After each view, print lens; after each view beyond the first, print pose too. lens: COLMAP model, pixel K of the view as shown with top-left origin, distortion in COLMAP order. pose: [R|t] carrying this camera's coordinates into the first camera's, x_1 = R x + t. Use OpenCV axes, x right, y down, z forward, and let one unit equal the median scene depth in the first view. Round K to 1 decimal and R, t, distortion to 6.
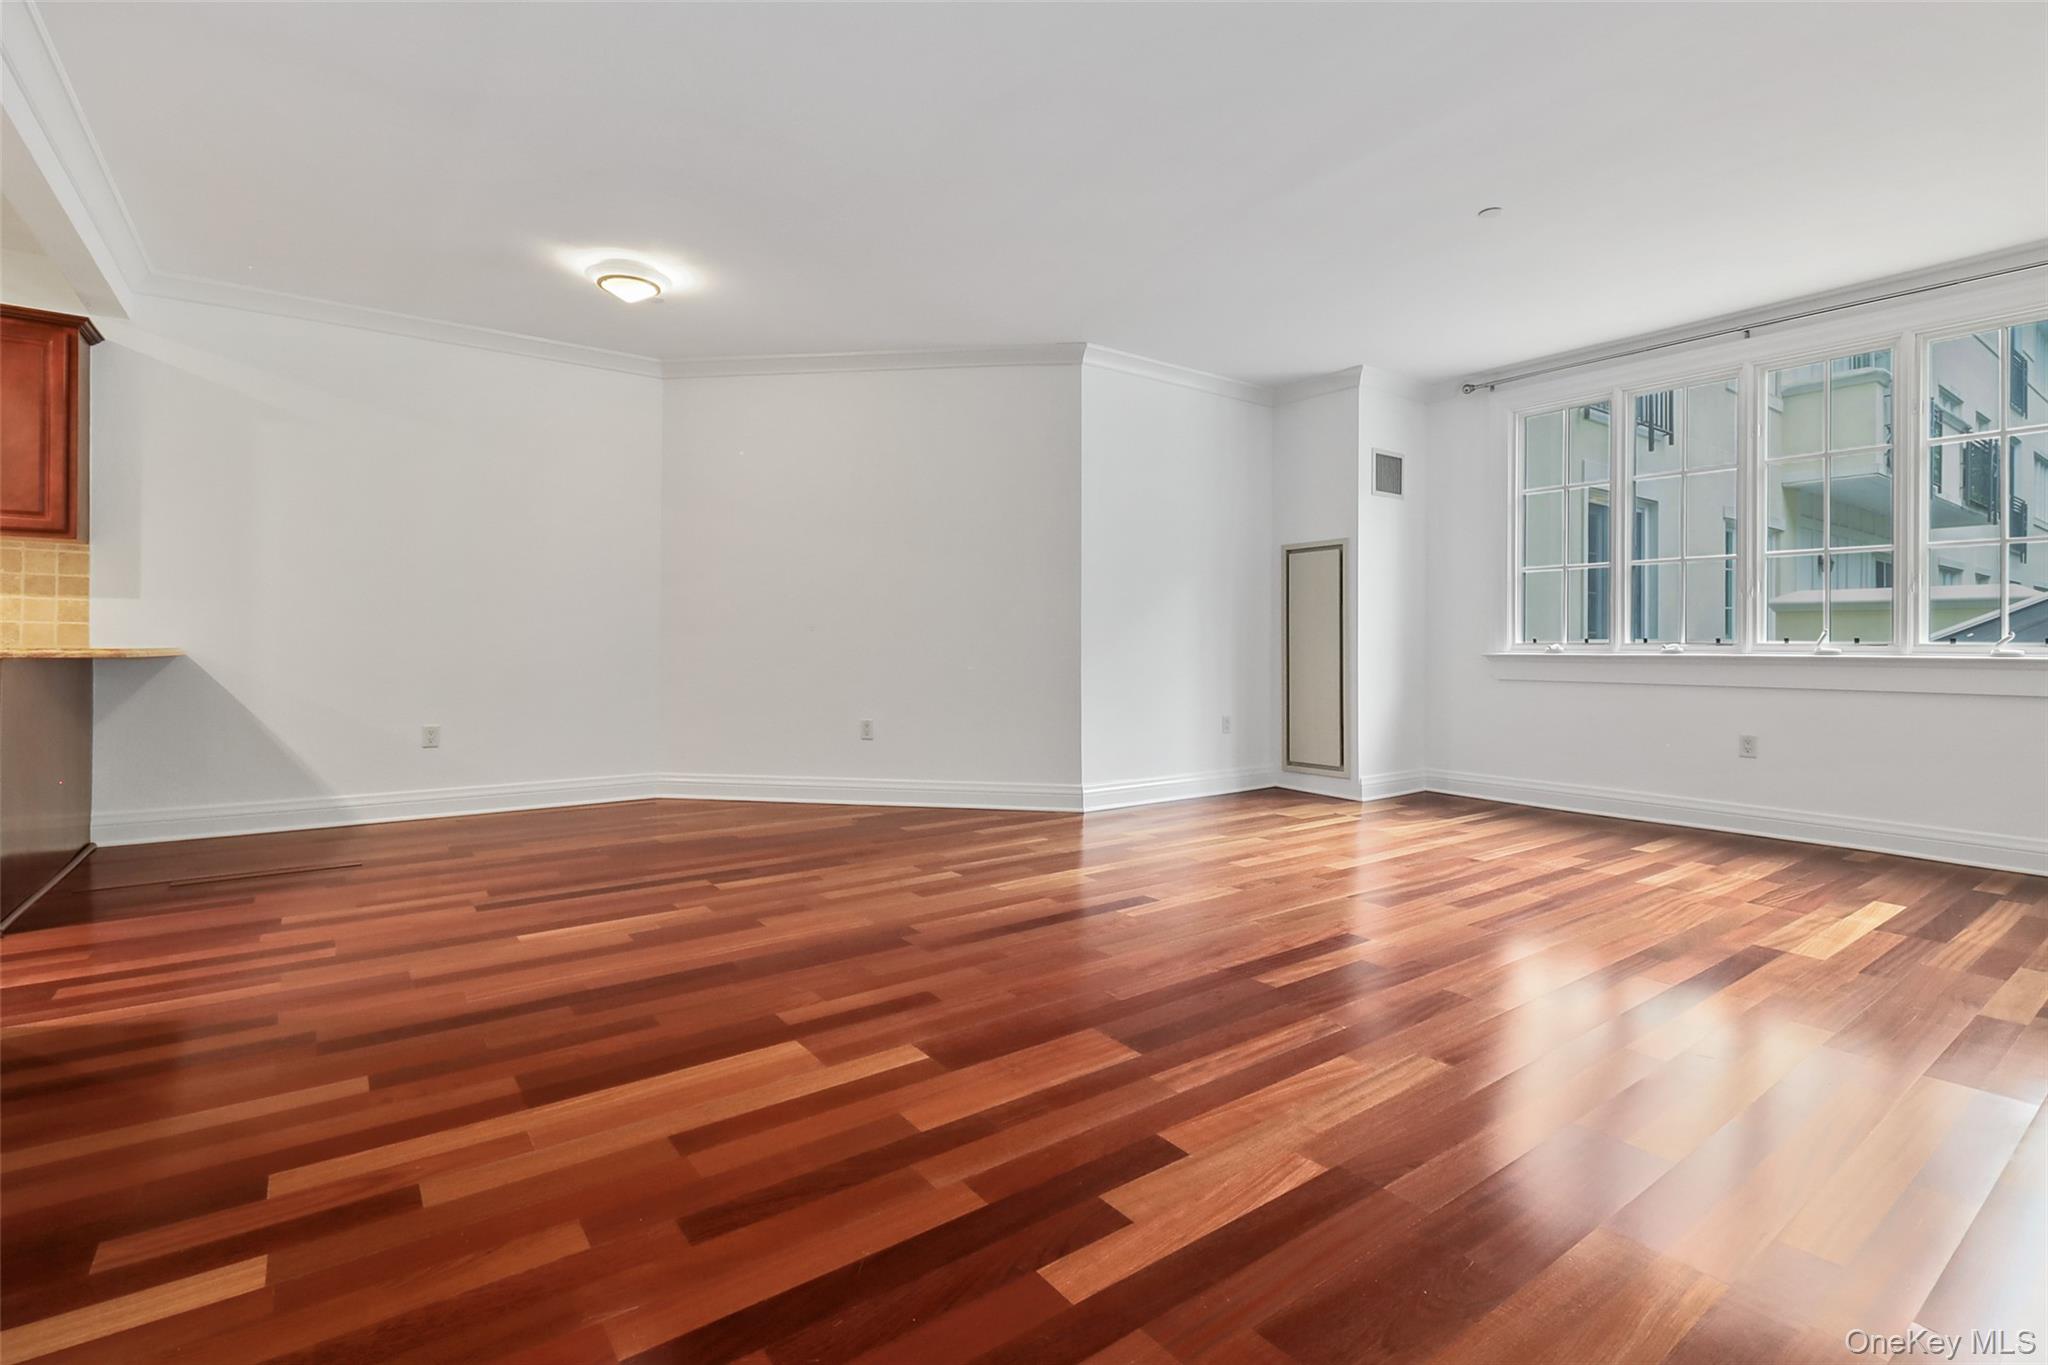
lens RADIAL K [[953.4, 0, 1034.6], [0, 953.4, 645.9], [0, 0, 1]] dist [0.004101, -0.000139]
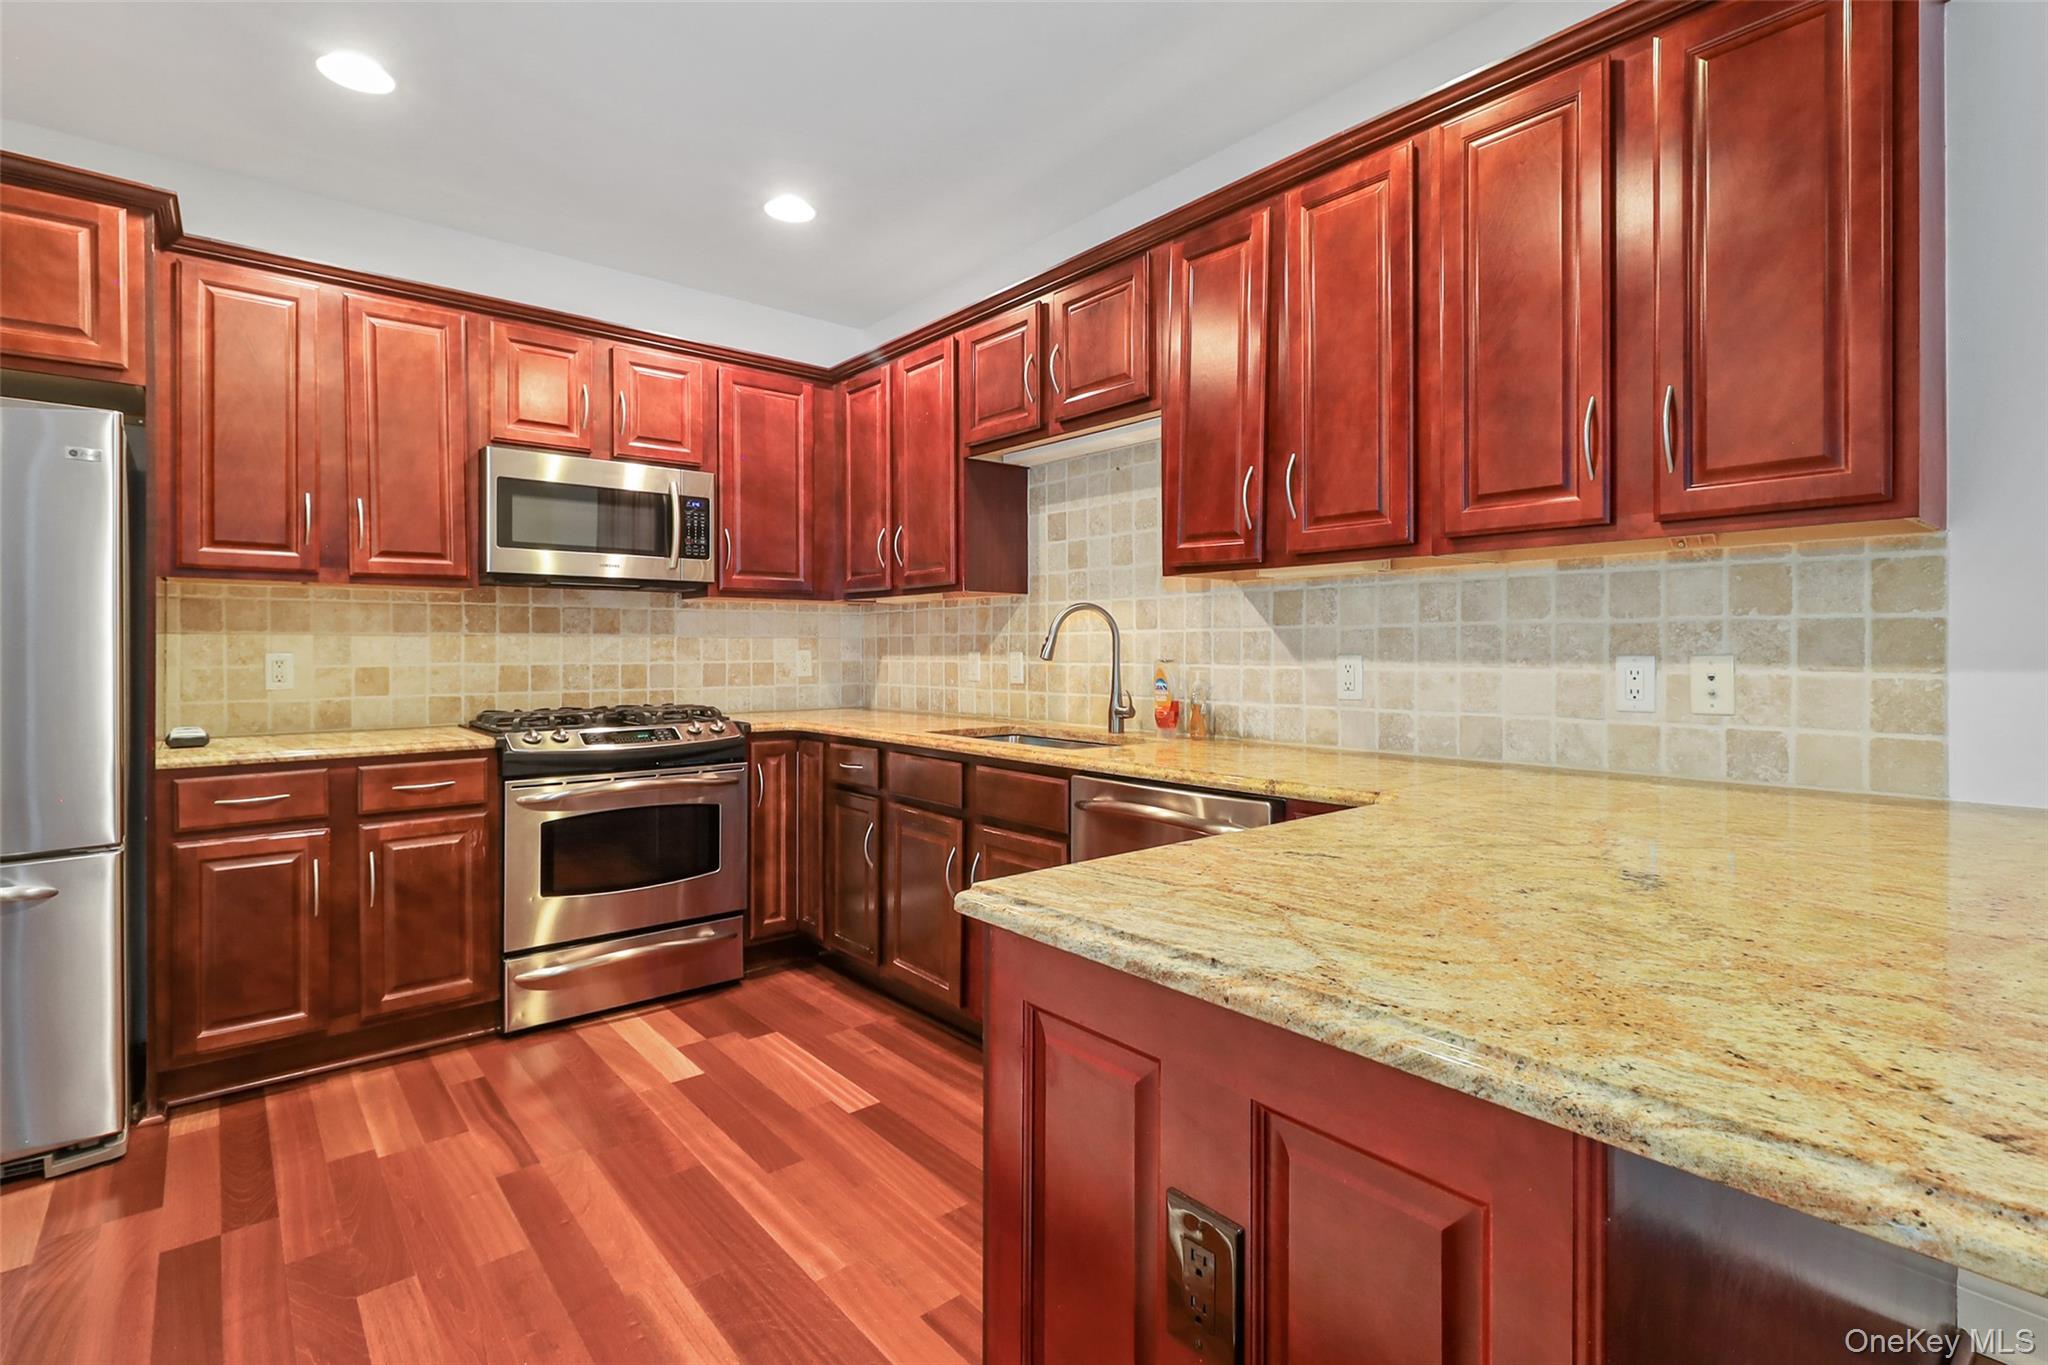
lens RADIAL K [[957.7, 0, 1040.7], [0, 957.7, 649.8], [0, 0, 1]] dist [0.003398, 0.000109]
pose [[0.069197, -0.005908, -0.997586, -0.559161], [0.002213, 0.999981, -0.005768, -0.050645], [0.997601, -0.001808, 0.069209, 0.543939]]
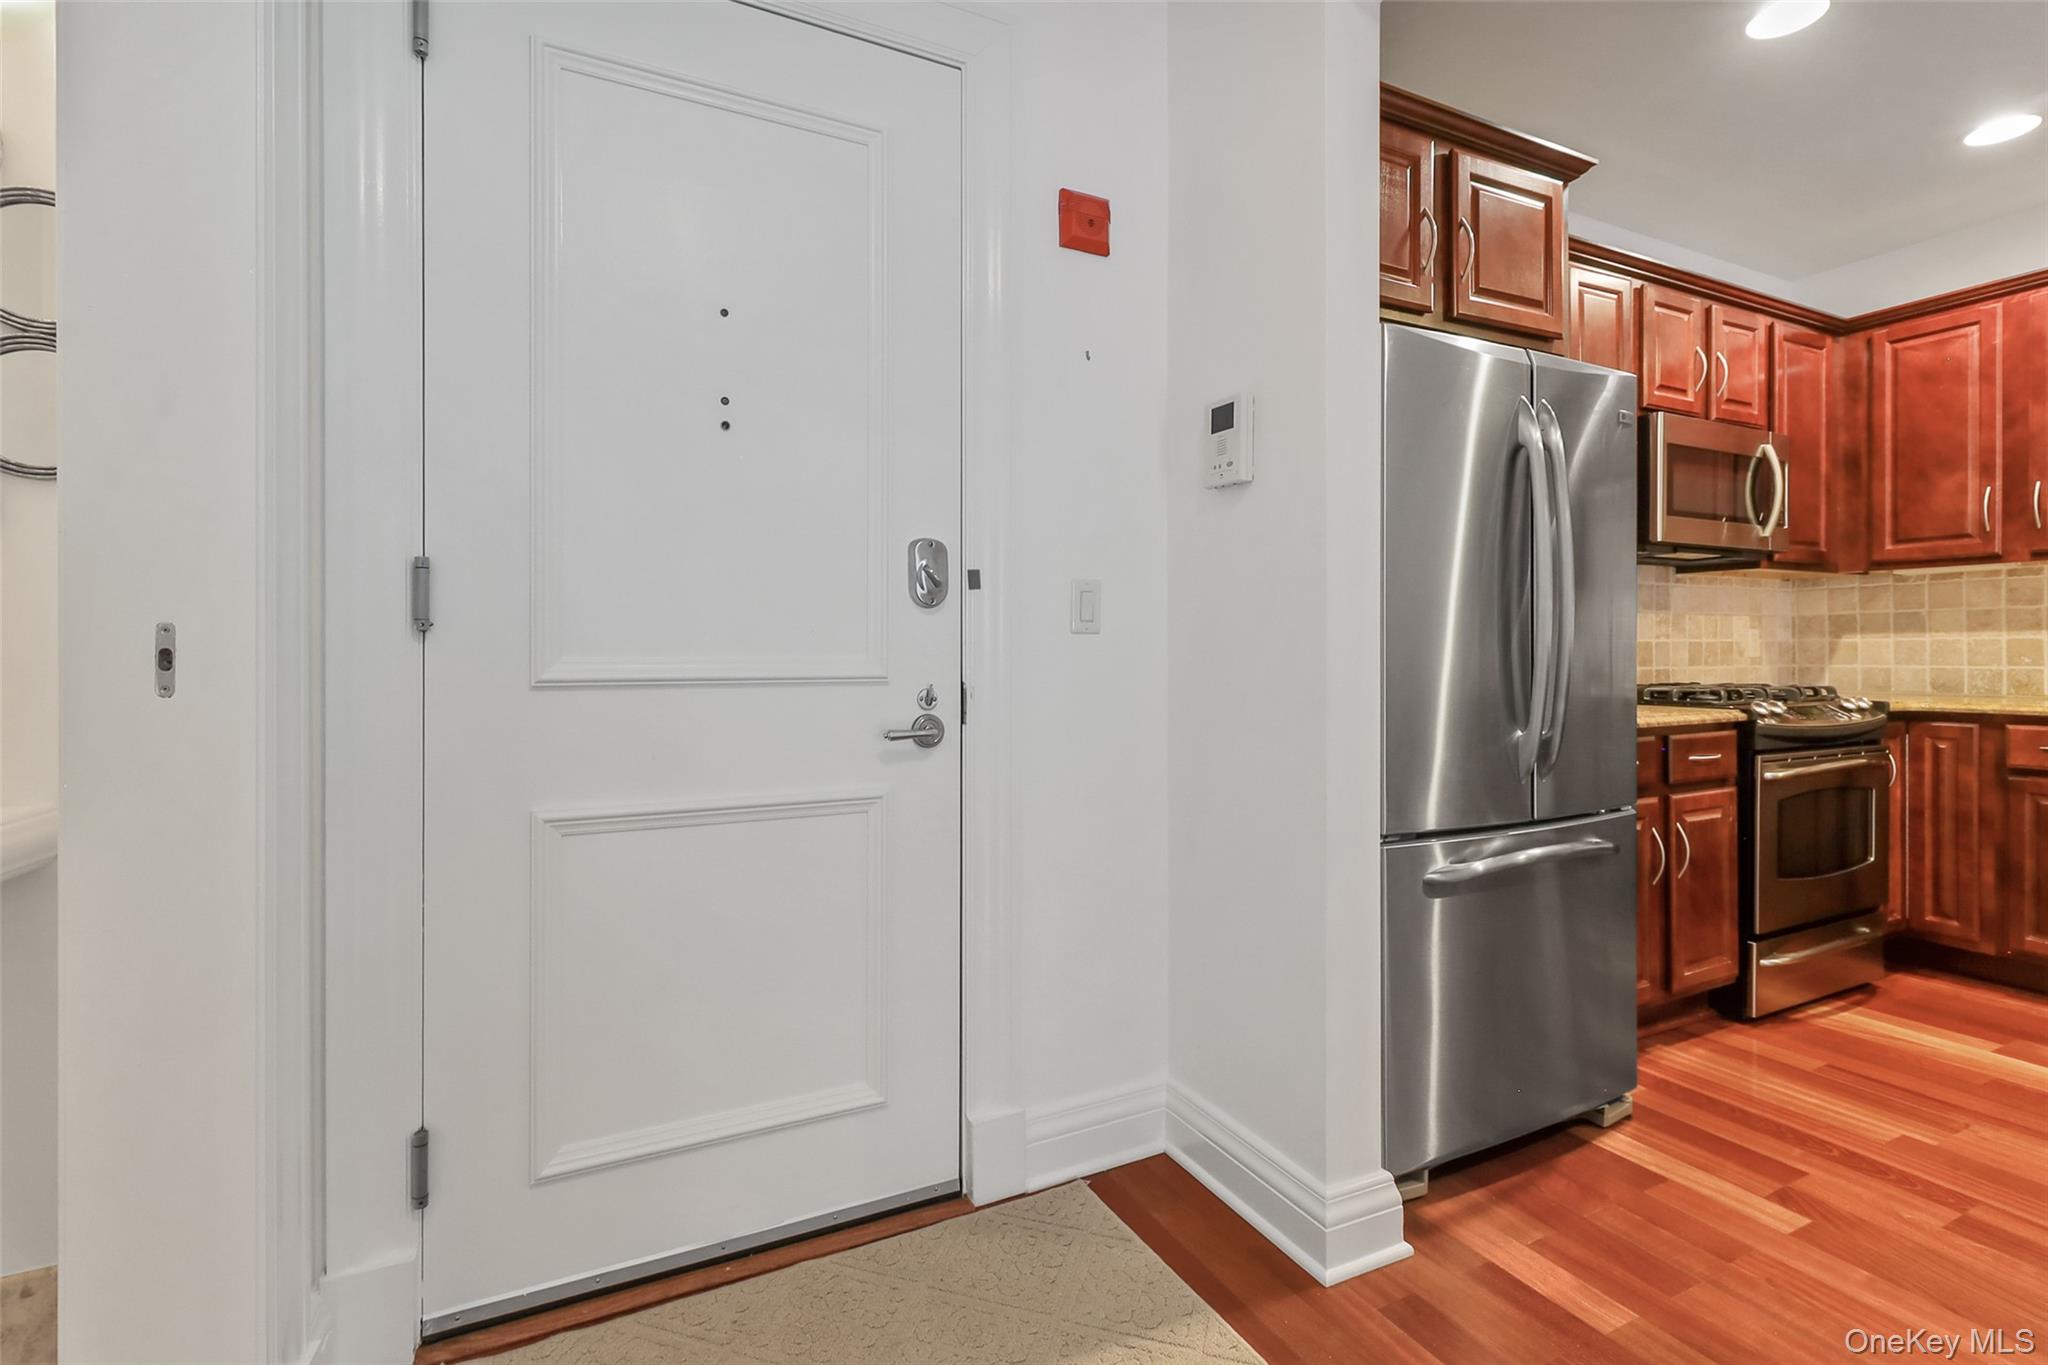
lens RADIAL K [[947.3, 0, 1039.0], [0, 947.3, 655.8], [0, 0, 1]] dist [0.003966, -0.000453]
pose [[-0.169823, -0.003568, -0.985468, -0.547422], [0.002169, 0.999990, -0.003994, -0.031293], [0.985472, -0.002816, -0.169813, -0.061109]]
